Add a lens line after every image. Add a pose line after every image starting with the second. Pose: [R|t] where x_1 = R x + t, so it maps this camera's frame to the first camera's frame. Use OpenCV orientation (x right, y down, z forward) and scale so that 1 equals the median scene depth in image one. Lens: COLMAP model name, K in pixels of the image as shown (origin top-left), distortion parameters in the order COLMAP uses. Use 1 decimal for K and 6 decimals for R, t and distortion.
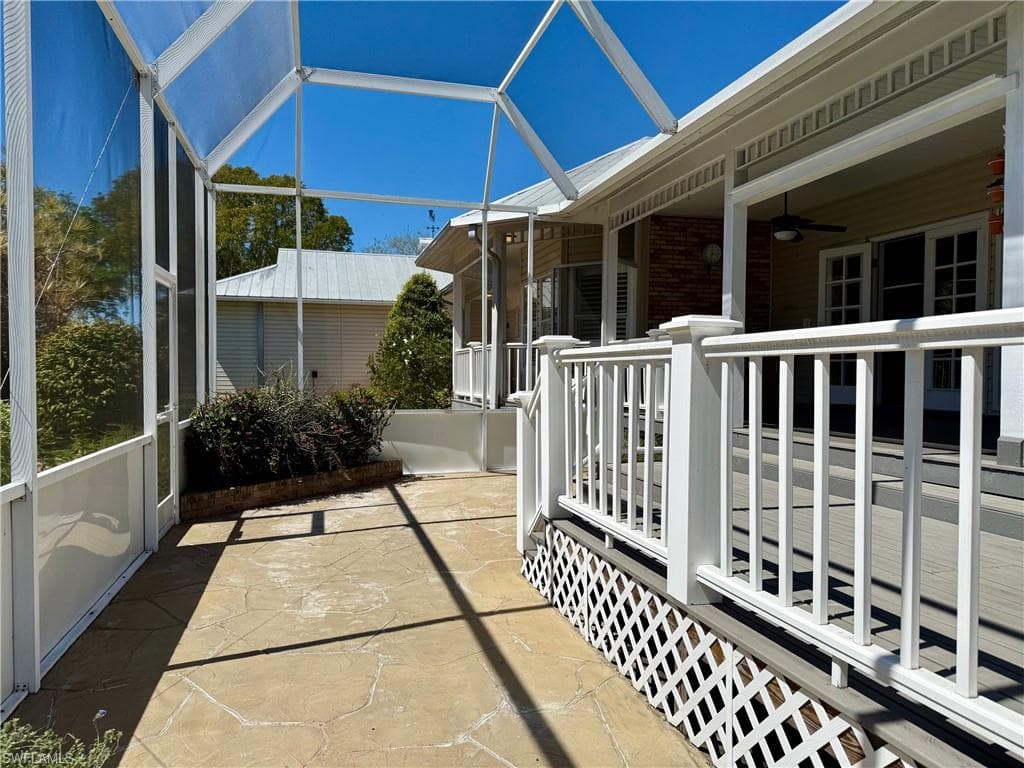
lens RADIAL K [[727.2, 0, 514.4], [0, 727.2, 387.5], [0, 0, 1]] dist [0.028410, -0.016798]
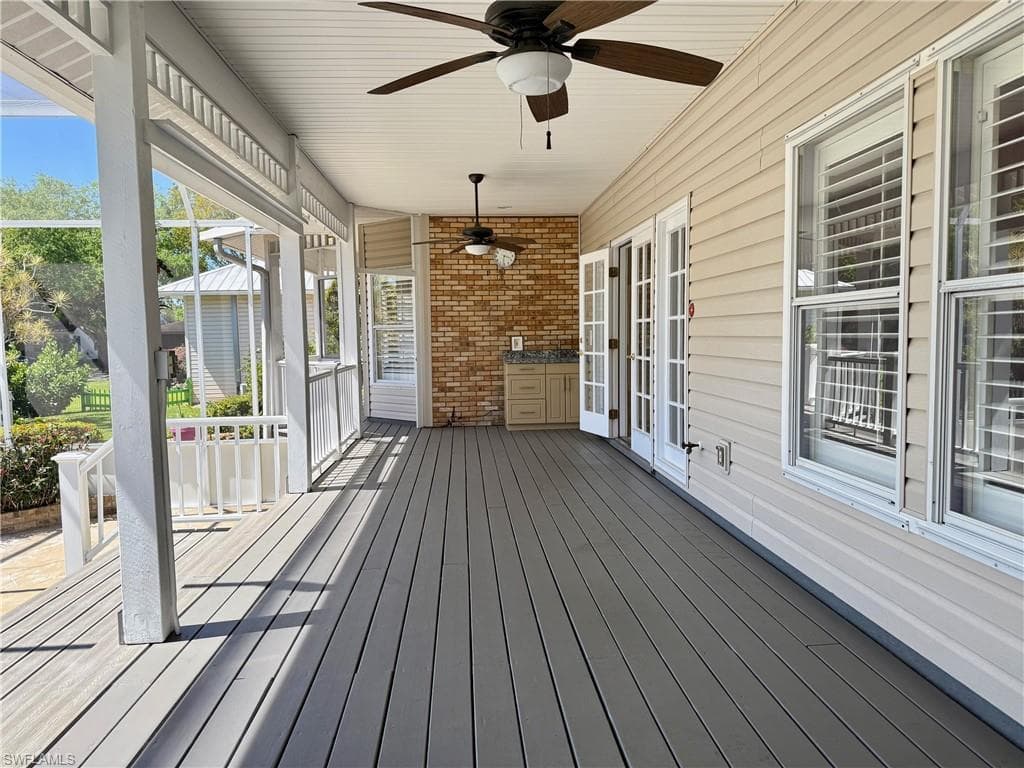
lens RADIAL K [[727.2, 0, 509.8], [0, 727.2, 382.6], [0, 0, 1]] dist [0.028410, -0.016798]
pose [[0.978099, -0.000122, -0.208142, 0.464164], [0.010626, 0.998725, 0.049345, -0.075724], [0.207870, -0.050476, 0.976853, 0.144384]]
